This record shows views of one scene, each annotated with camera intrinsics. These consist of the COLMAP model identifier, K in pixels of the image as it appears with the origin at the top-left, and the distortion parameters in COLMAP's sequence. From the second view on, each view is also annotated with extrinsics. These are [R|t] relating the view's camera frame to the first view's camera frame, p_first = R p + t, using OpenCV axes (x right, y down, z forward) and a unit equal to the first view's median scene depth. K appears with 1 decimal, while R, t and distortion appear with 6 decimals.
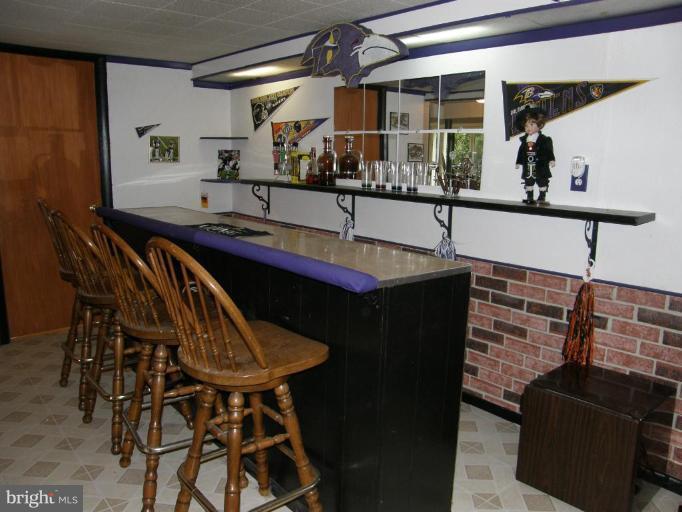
lens RADIAL K [[553.3, 0, 339.6], [0, 553.3, 255.6], [0, 0, 1]] dist [-0.149651, 0.100178]
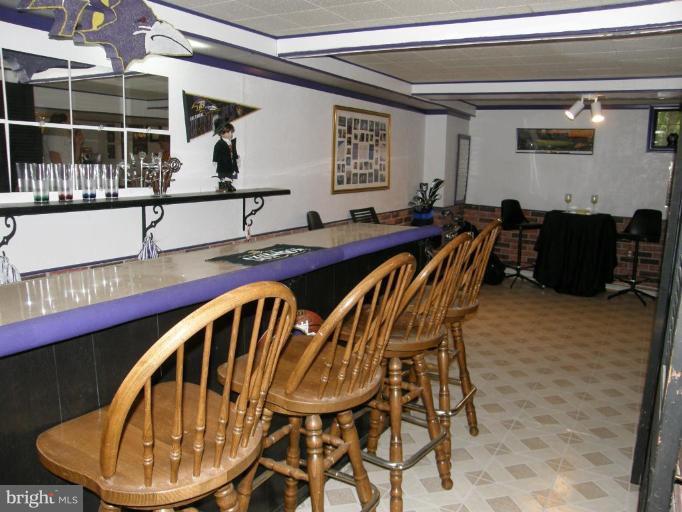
lens RADIAL K [[553.3, 0, 342.6], [0, 553.3, 256.8], [0, 0, 1]] dist [-0.149651, 0.100178]
pose [[-0.336607, -0.185766, 0.923140, -1.002246], [0.142051, 0.959111, 0.244801, -0.228689], [-0.930869, 0.213534, -0.296456, 1.162489]]
